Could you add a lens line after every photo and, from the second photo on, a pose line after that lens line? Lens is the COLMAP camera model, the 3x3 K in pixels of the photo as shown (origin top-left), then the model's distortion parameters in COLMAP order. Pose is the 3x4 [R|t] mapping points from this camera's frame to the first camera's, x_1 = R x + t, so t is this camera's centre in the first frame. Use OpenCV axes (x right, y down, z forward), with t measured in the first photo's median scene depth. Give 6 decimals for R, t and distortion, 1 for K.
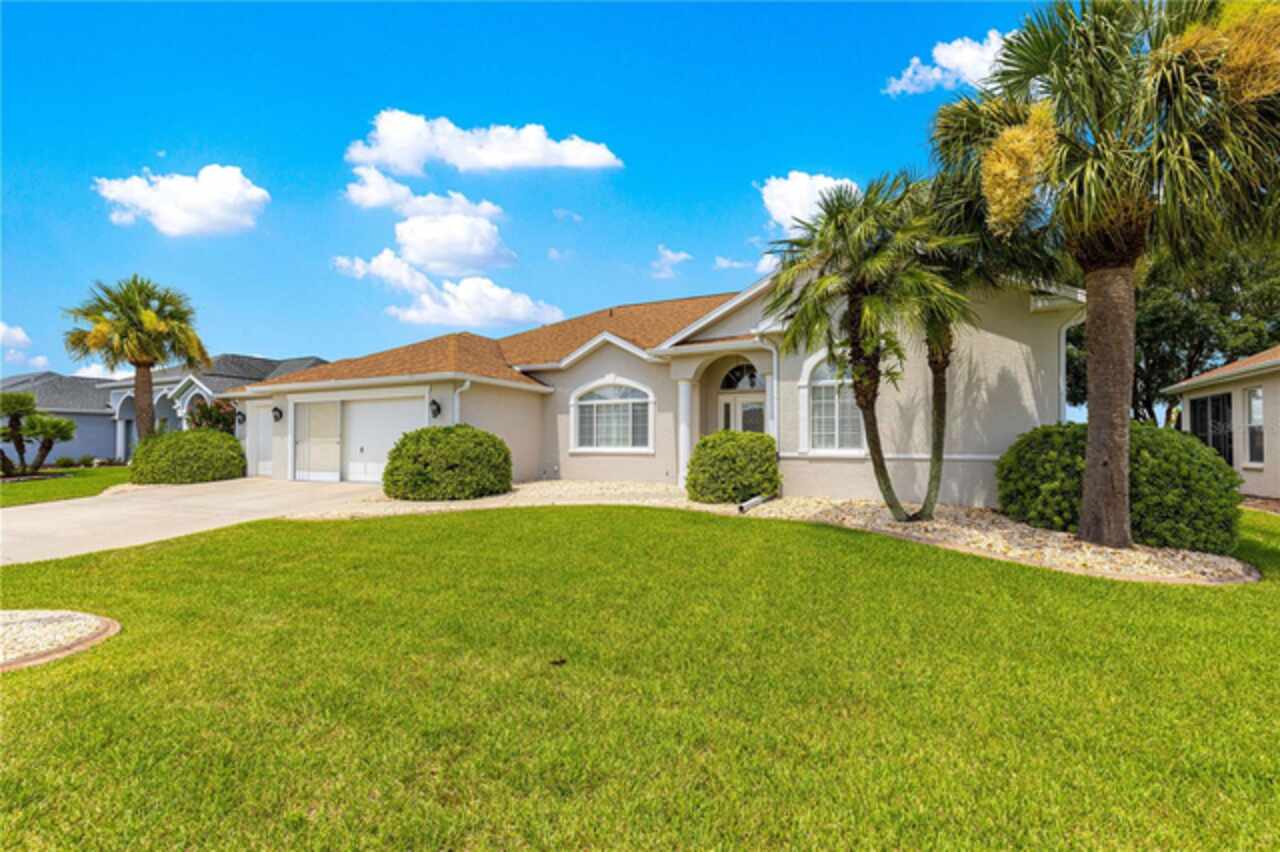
lens RADIAL K [[572.4, 0, 641.2], [0, 572.4, 430.2], [0, 0, 1]] dist [0.001372, 0.000257]
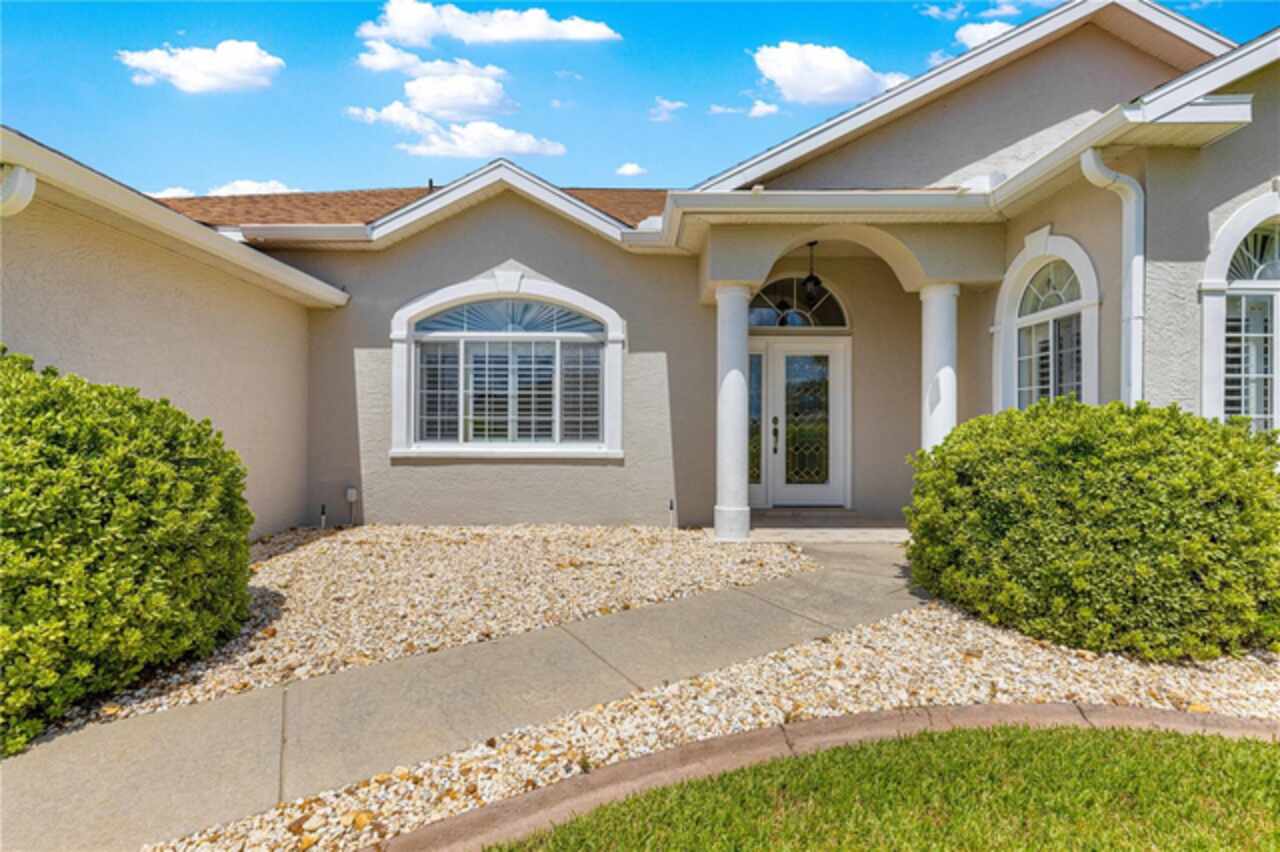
lens RADIAL K [[567.0, 0, 641.2], [0, 567.0, 431.1], [0, 0, 1]] dist [0.001949, -0.000248]
pose [[0.889294, 0.002899, 0.457327, -0.161044], [-0.014716, 0.999643, 0.022279, 0.009904], [-0.457100, -0.026543, 0.889019, 0.594634]]
